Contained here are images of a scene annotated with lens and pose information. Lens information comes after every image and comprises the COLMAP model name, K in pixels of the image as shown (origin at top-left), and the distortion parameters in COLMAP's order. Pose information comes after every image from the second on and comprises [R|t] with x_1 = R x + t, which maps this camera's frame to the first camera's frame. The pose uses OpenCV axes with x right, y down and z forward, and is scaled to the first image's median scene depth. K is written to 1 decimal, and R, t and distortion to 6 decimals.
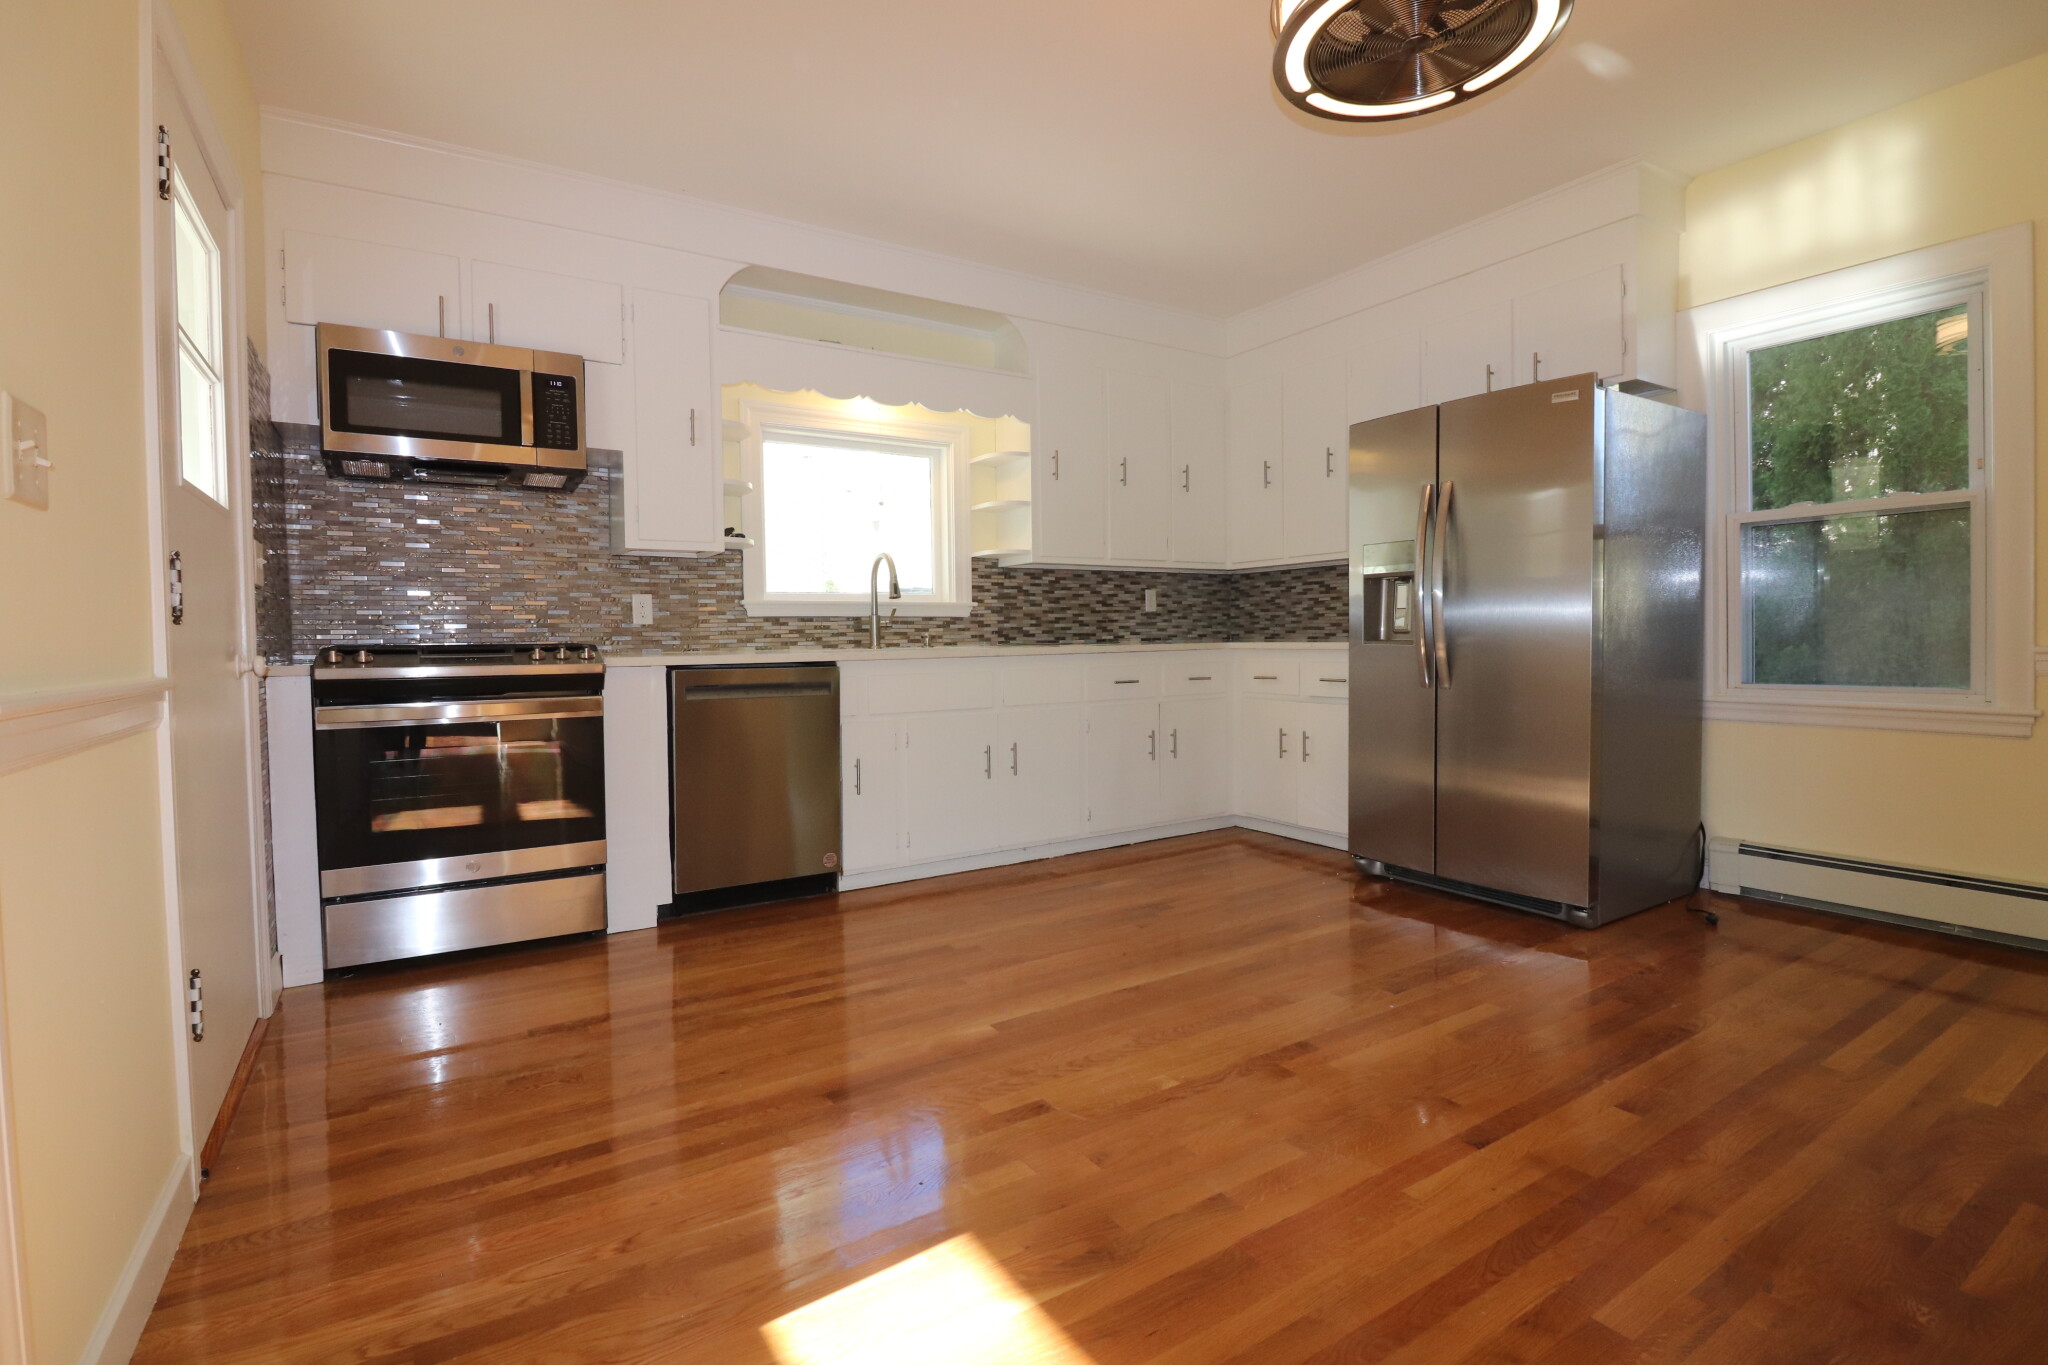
lens RADIAL K [[950.1, 0, 1023.6], [0, 950.1, 678.0], [0, 0, 1]] dist [-0.001295, 0.000016]
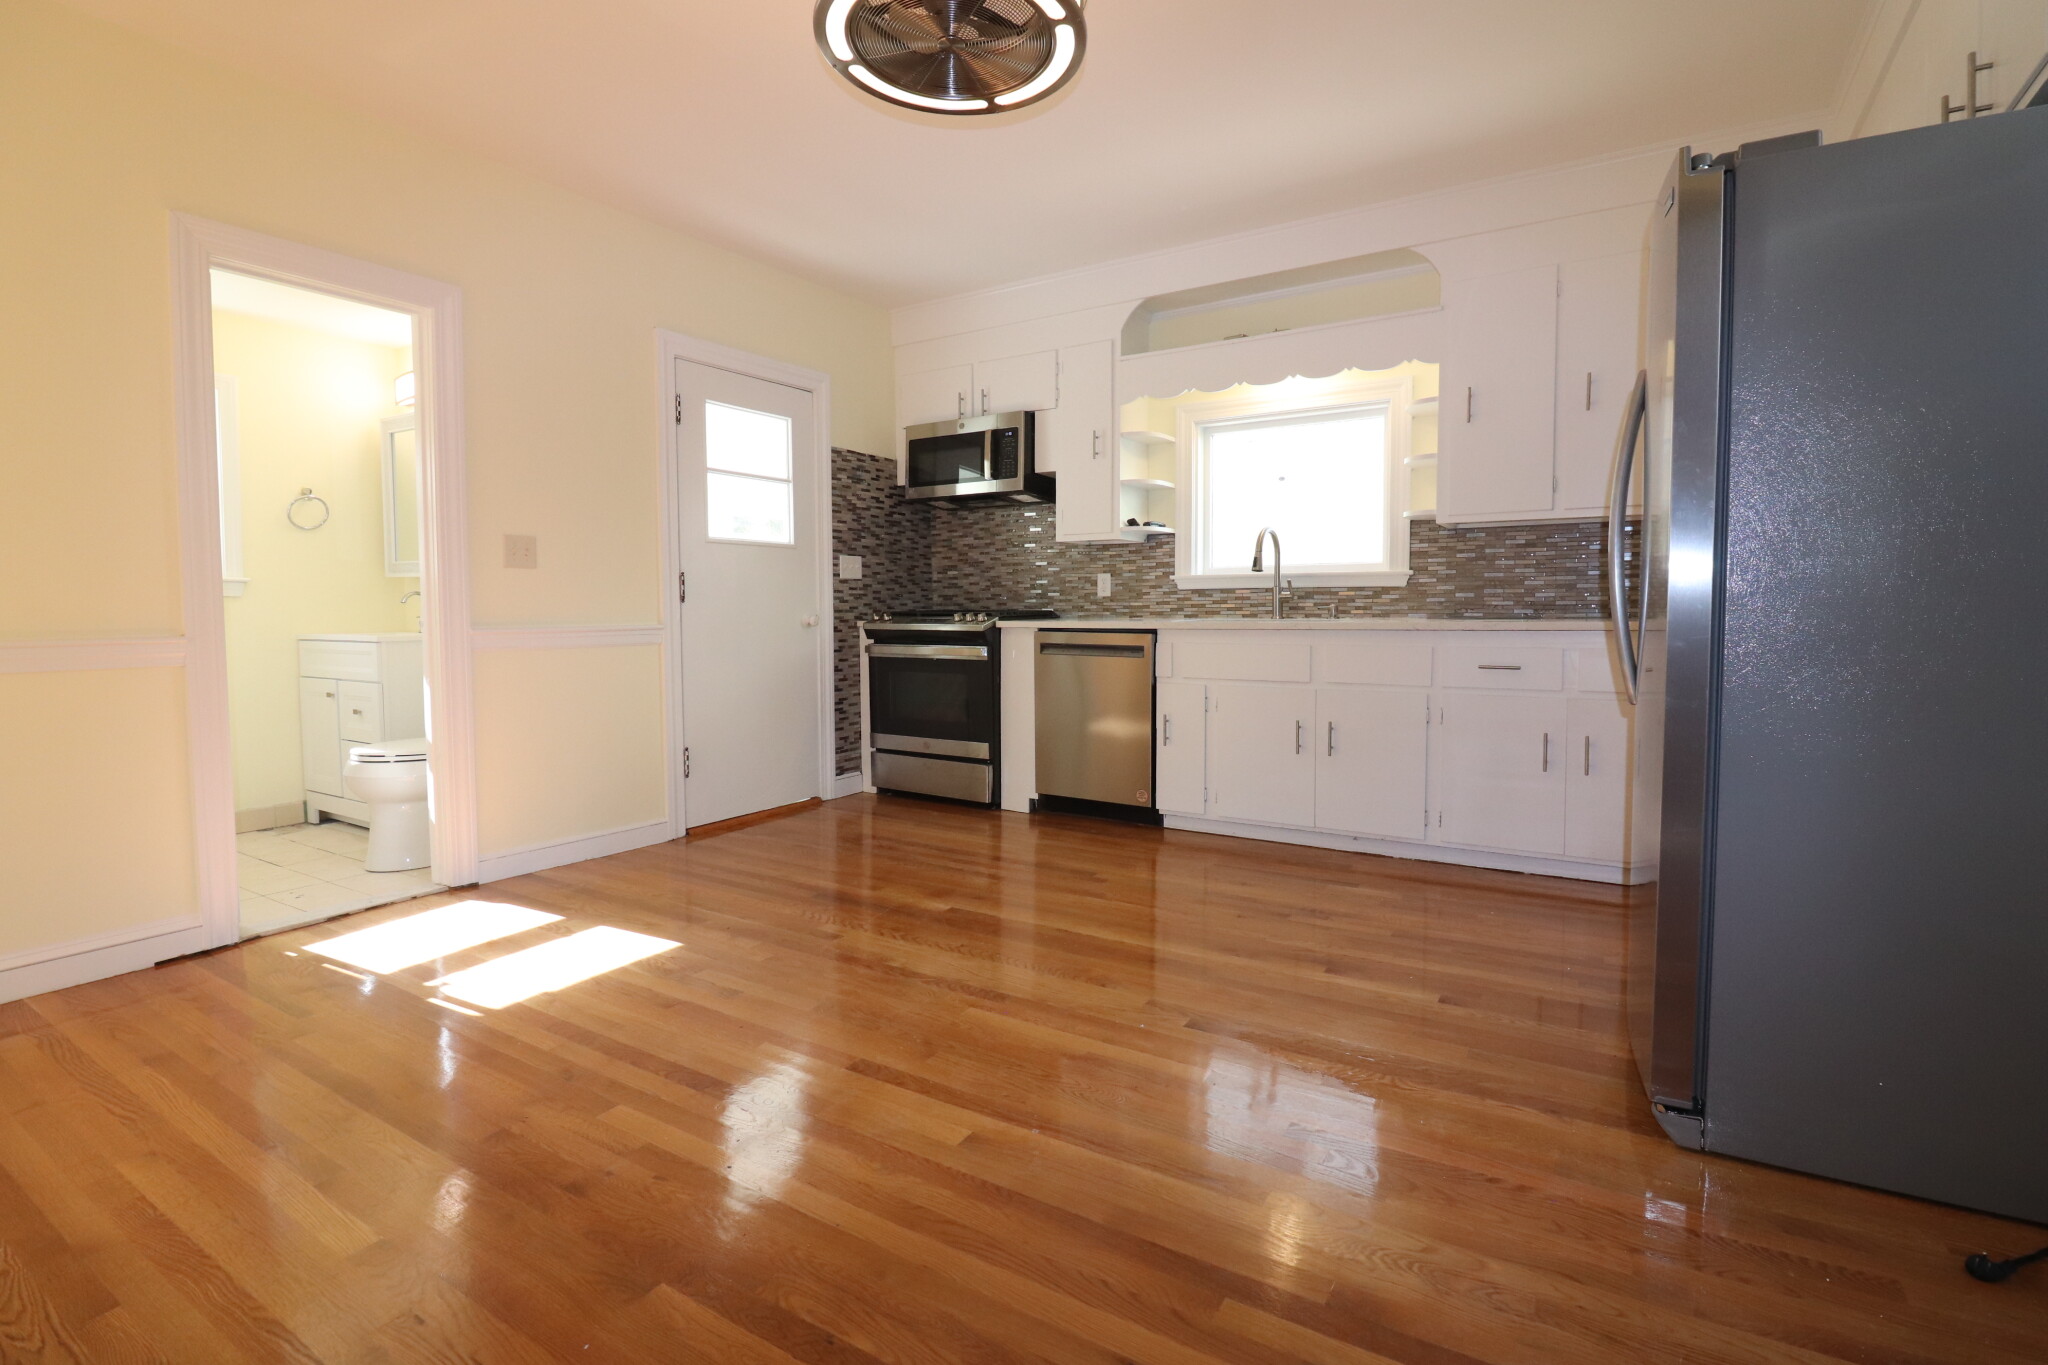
lens RADIAL K [[950.1, 0, 1022.4], [0, 950.1, 669.3], [0, 0, 1]] dist [-0.001295, 0.000016]
pose [[0.430067, 0.069588, -0.900111, 0.710558], [-0.041944, 0.997488, 0.057076, -0.024991], [0.901822, 0.013208, 0.431906, 0.315952]]
